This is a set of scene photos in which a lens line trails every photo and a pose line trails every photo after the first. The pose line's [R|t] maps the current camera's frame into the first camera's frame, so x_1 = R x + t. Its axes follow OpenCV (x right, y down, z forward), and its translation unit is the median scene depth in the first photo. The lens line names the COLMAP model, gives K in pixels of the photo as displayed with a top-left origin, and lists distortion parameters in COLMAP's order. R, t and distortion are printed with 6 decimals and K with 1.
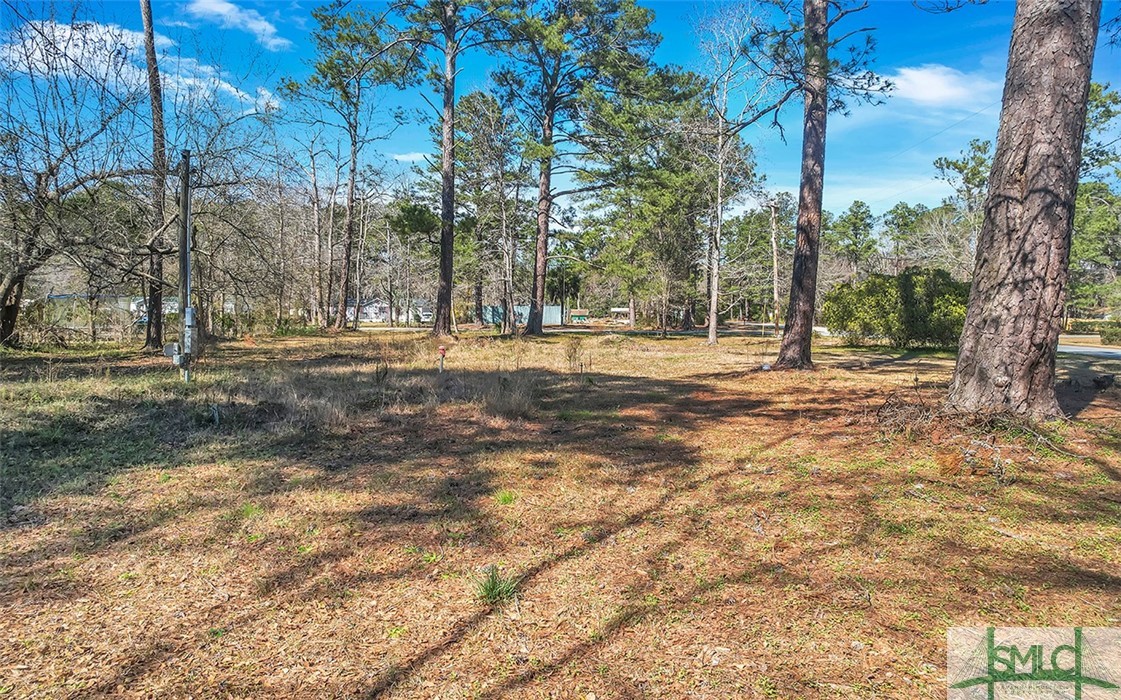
lens RADIAL K [[714.3, 0, 572.6], [0, 714.3, 345.9], [0, 0, 1]] dist [-0.067472, 0.058243]
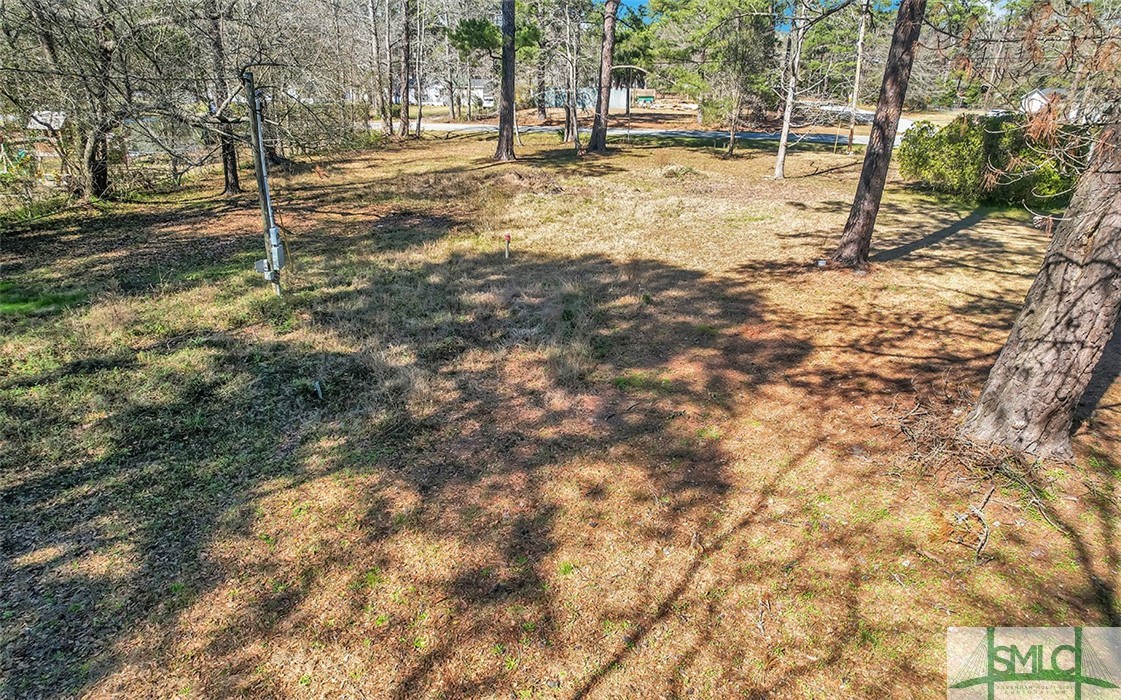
lens RADIAL K [[714.3, 0, 575.1], [0, 714.3, 322.0], [0, 0, 1]] dist [-0.067472, 0.058243]
pose [[0.996267, 0.042761, -0.074992, -0.000865], [-0.013599, 0.935591, 0.352824, -0.416260], [0.085249, -0.350488, 0.932680, -0.018032]]
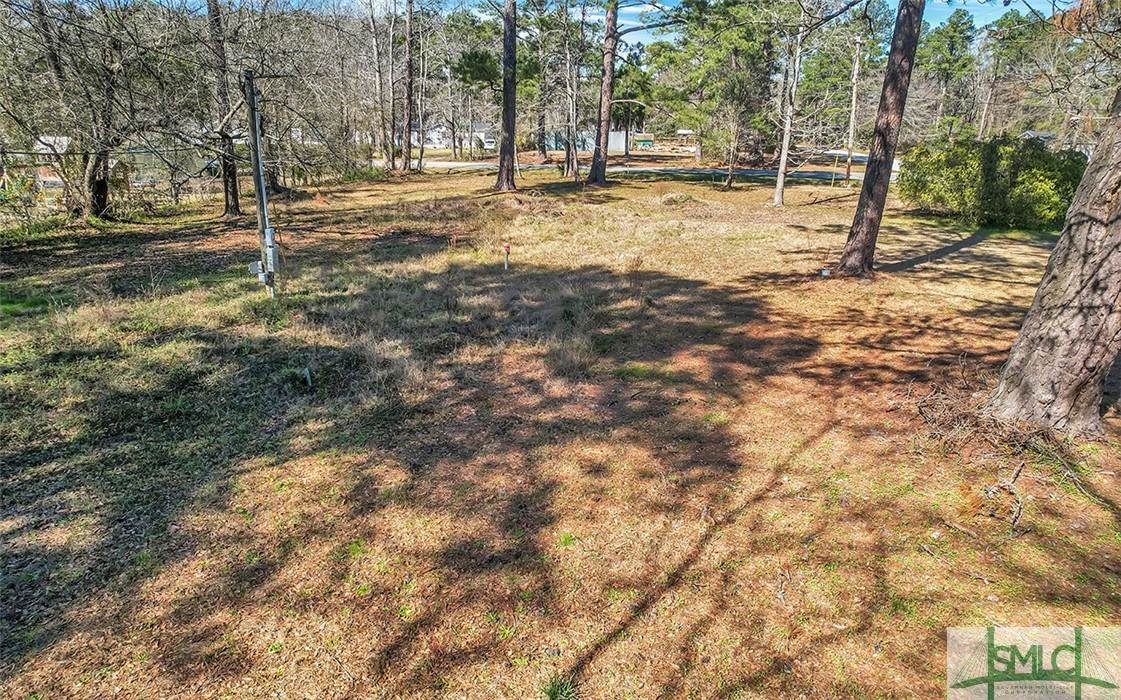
lens RADIAL K [[714.3, 0, 574.5], [0, 714.3, 311.6], [0, 0, 1]] dist [-0.067472, 0.058243]
pose [[0.996235, 0.037898, -0.077970, -0.002303], [-0.014103, 0.958255, 0.285568, -0.311824], [0.085537, -0.283393, 0.955182, -0.005754]]
